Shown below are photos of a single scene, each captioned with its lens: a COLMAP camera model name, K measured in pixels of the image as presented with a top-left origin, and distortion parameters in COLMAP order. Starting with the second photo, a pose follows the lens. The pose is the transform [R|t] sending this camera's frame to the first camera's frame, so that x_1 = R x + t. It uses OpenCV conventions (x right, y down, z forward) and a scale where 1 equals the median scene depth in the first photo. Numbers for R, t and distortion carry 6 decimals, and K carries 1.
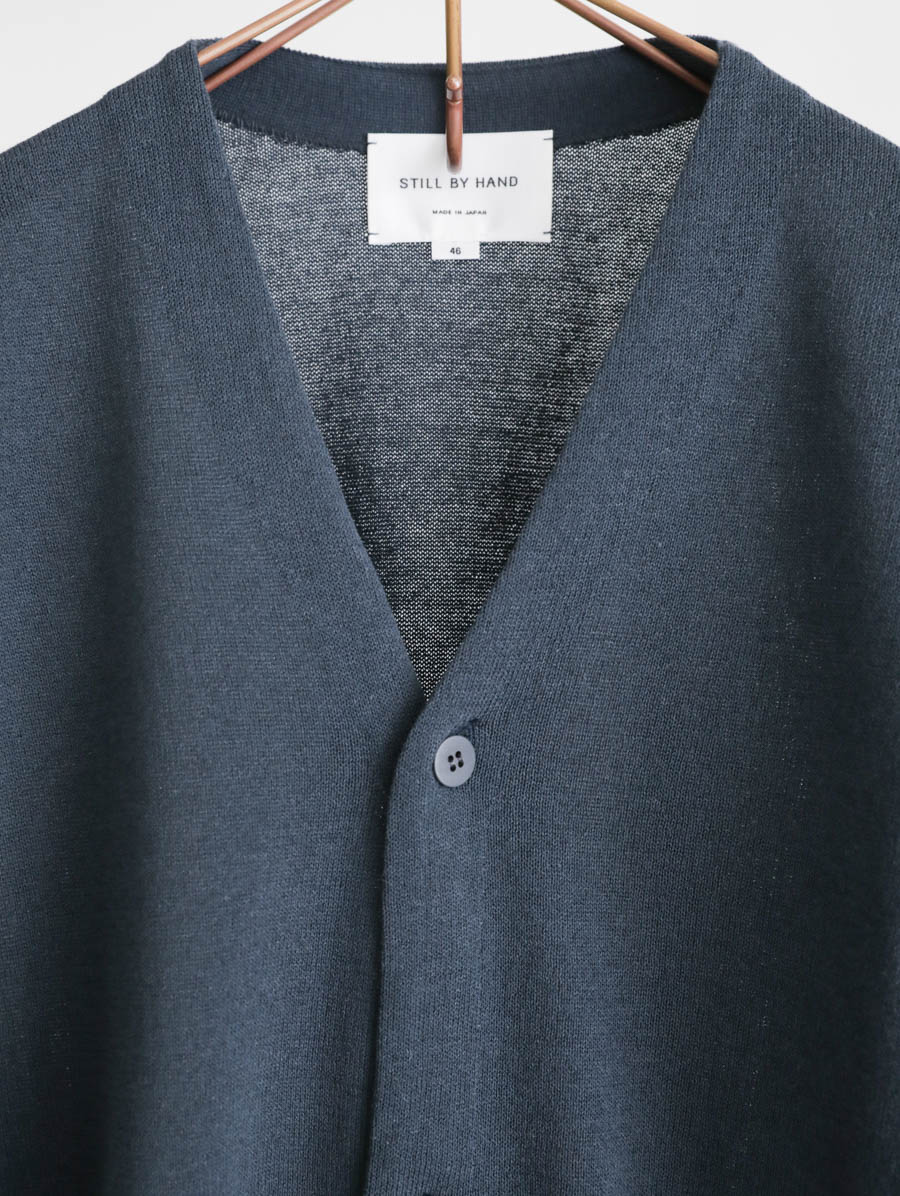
lens RADIAL K [[1763.0, 0, 450.0], [0, 1763.0, 598.0], [0, 0, 1]] dist [0.002733, -0.013751]
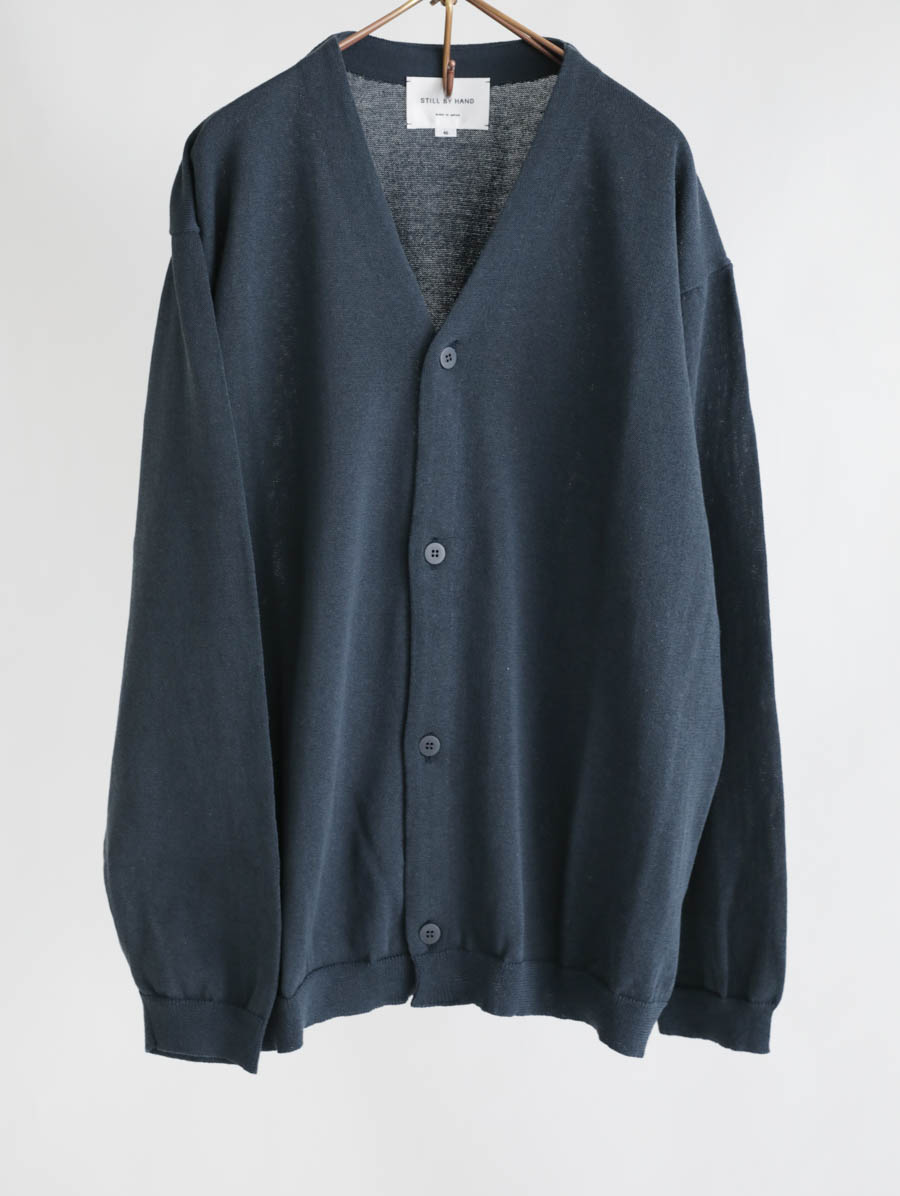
lens RADIAL K [[2307.9, 0, 450.0], [0, 2307.9, 598.0], [0, 0, 1]] dist [0.247804, 0.062733]
pose [[0.994604, 0.004771, 0.103637, -0.294261], [-0.012749, 0.996991, 0.076459, 0.164008], [-0.102960, -0.077367, 0.991672, -1.969066]]
